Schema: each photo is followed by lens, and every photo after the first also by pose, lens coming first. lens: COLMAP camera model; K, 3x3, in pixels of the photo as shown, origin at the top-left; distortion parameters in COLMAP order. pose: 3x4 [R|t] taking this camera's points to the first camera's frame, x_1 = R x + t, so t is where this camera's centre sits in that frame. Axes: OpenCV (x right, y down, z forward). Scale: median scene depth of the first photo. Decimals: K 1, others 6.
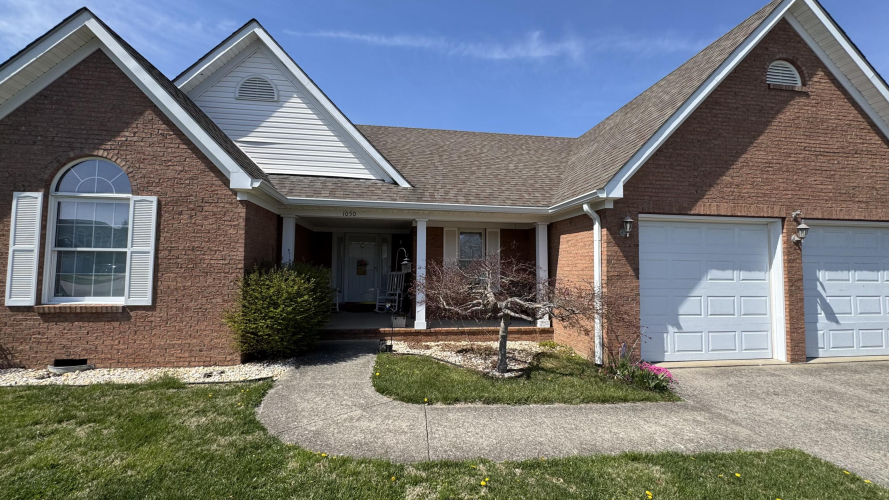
lens RADIAL K [[358.2, 0, 443.4], [0, 358.2, 248.0], [0, 0, 1]] dist [-0.003152, 0.000078]
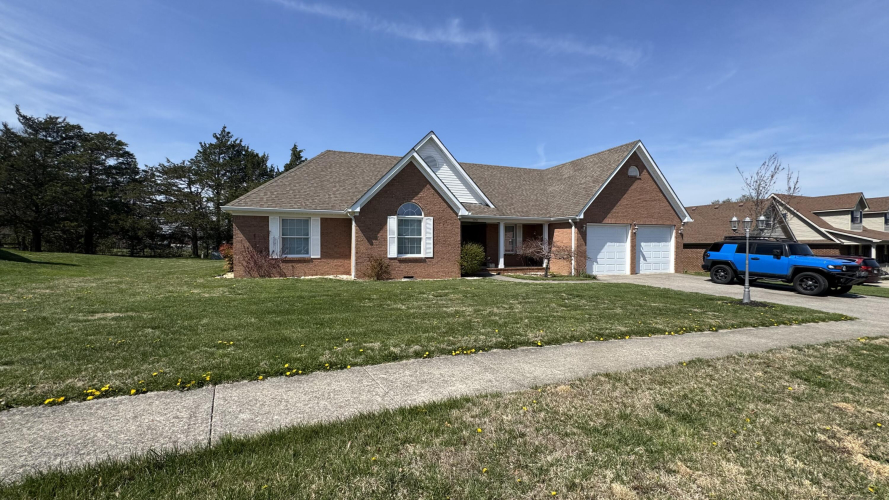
lens RADIAL K [[334.6, 0, 441.1], [0, 334.6, 246.2], [0, 0, 1]] dist [-0.013377, -0.000003]
pose [[0.977704, -0.009740, 0.209760, -1.079637], [-0.004718, 0.997653, 0.068315, -0.083662], [-0.209933, -0.067782, 0.975363, -1.276128]]
